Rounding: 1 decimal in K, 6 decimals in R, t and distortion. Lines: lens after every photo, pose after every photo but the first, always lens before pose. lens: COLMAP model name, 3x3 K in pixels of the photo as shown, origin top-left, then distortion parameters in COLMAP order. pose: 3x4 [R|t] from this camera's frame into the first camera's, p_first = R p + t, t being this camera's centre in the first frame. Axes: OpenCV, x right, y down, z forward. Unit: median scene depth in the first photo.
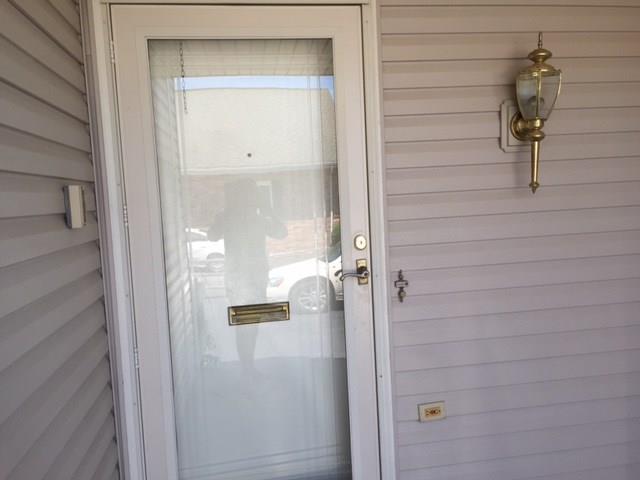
lens RADIAL K [[548.7, 0, 320.0], [0, 548.7, 240.0], [0, 0, 1]] dist [0.082979, -0.135137]
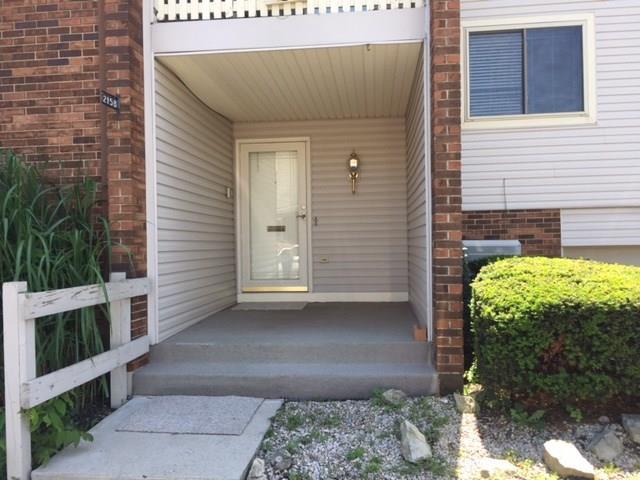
lens RADIAL K [[548.7, 0, 320.0], [0, 548.7, 240.0], [0, 0, 1]] dist [0.082979, -0.135137]
pose [[0.967780, 0.030780, -0.249910, 1.042705], [-0.051713, 0.995640, -0.077629, 0.470068], [0.246431, 0.088052, 0.965152, -2.294179]]
